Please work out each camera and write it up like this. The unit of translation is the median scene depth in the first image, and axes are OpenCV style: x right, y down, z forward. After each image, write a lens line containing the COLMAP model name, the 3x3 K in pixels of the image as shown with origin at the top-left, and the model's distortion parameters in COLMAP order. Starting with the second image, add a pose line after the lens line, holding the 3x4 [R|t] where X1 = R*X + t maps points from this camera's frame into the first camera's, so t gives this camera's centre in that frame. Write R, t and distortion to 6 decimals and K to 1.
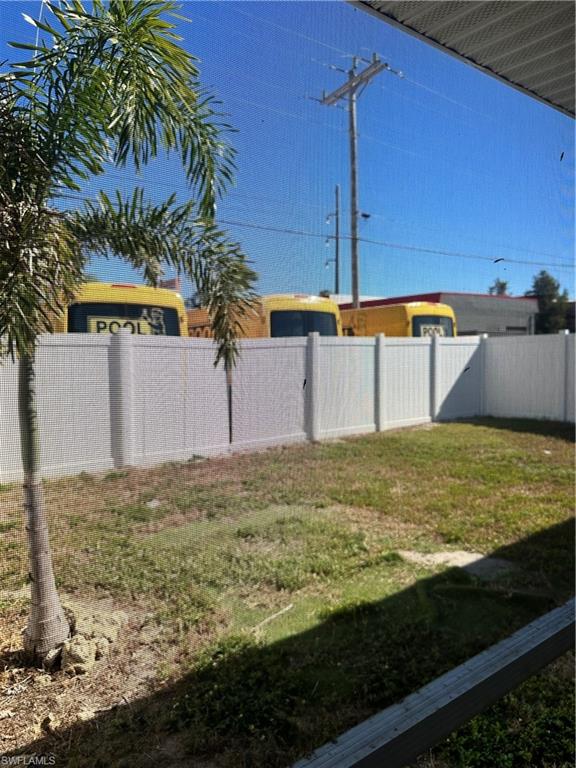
lens RADIAL K [[552.3, 0, 282.4], [0, 552.3, 387.7], [0, 0, 1]] dist [0.056075, -0.062453]
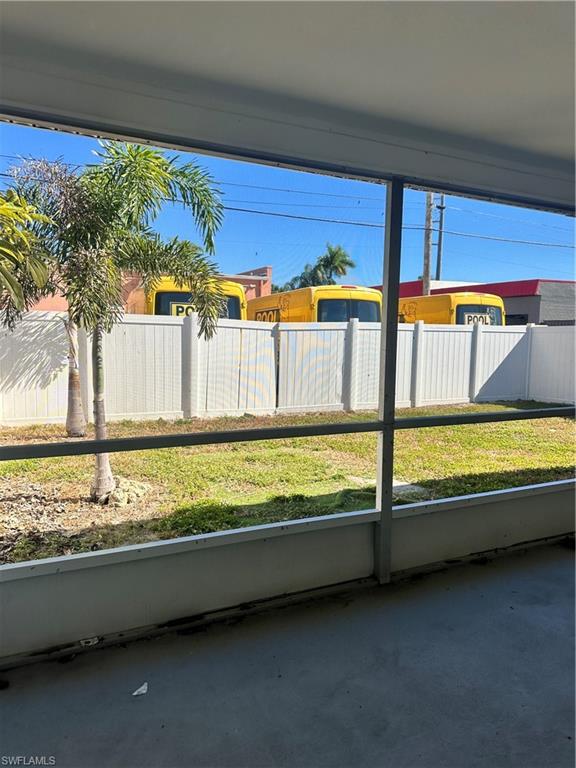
lens RADIAL K [[552.3, 0, 272.6], [0, 552.3, 376.9], [0, 0, 1]] dist [0.056075, -0.062453]
pose [[0.975907, 0.043408, -0.213824, 0.137400], [-0.041599, 0.999050, 0.012956, 0.015571], [0.214184, -0.003749, 0.976786, -0.177078]]
